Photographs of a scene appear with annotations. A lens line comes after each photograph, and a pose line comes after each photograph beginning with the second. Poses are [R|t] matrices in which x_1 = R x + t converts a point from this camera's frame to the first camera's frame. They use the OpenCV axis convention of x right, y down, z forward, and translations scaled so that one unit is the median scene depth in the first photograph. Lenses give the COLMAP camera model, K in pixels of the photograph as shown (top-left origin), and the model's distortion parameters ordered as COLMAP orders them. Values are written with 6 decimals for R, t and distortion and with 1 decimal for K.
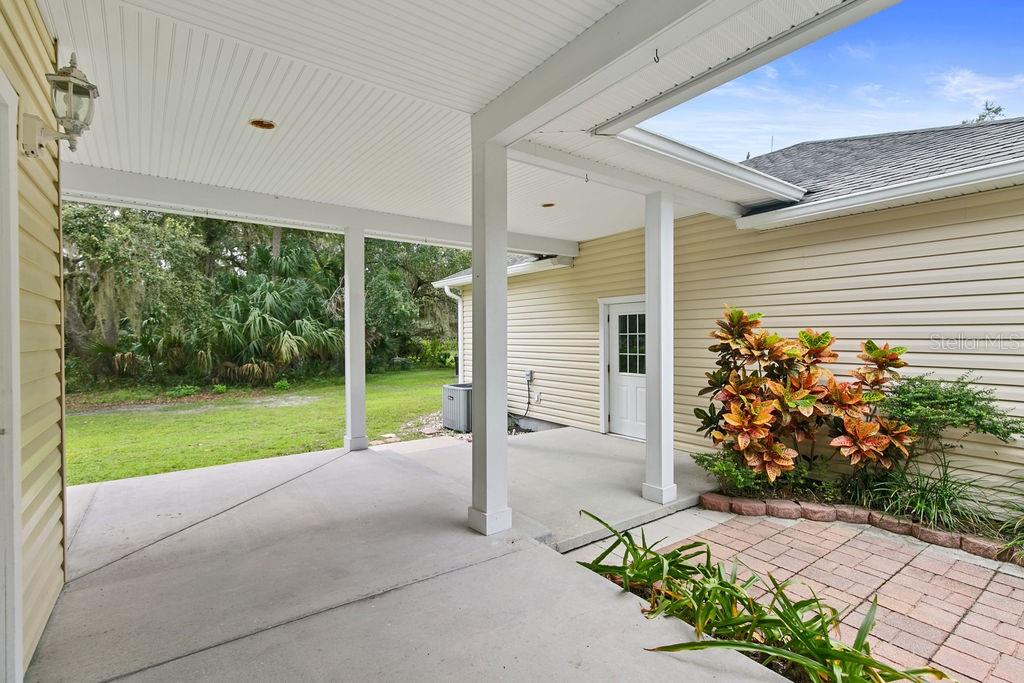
lens RADIAL K [[474.3, 0, 512.0], [0, 474.3, 341.5], [0, 0, 1]] dist [0.000961, -0.000038]
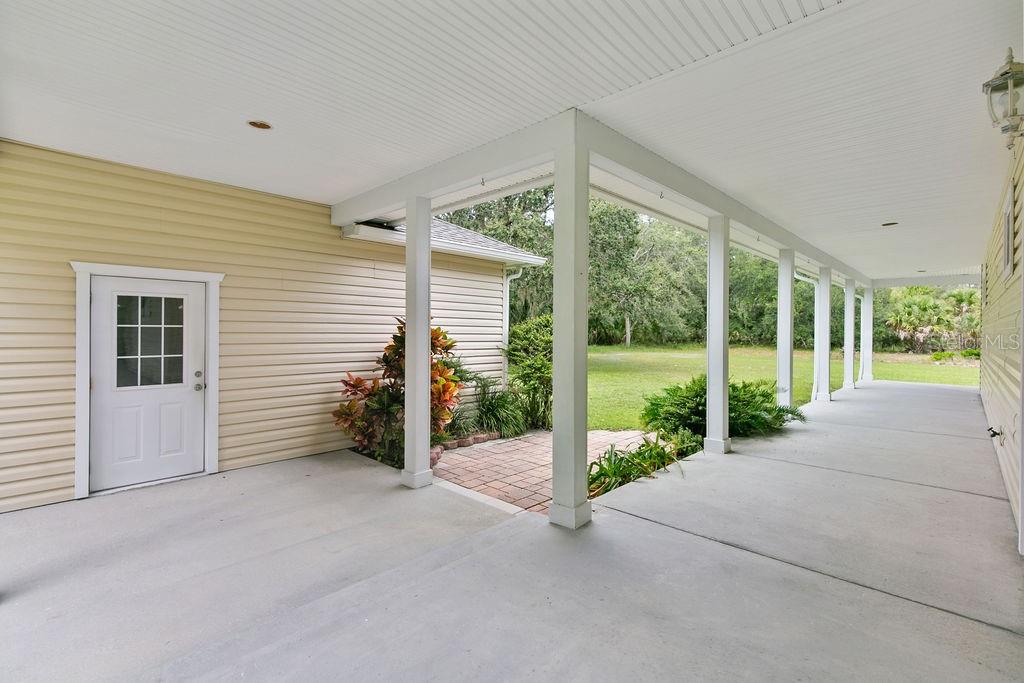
lens RADIAL K [[466.7, 0, 508.7], [0, 466.7, 331.8], [0, 0, 1]] dist [0.002176, 0.000339]
pose [[-0.175261, -0.001259, 0.984521, -0.505643], [0.003559, 0.999992, 0.001913, -0.007671], [-0.984516, 0.003840, -0.175255, 0.653920]]
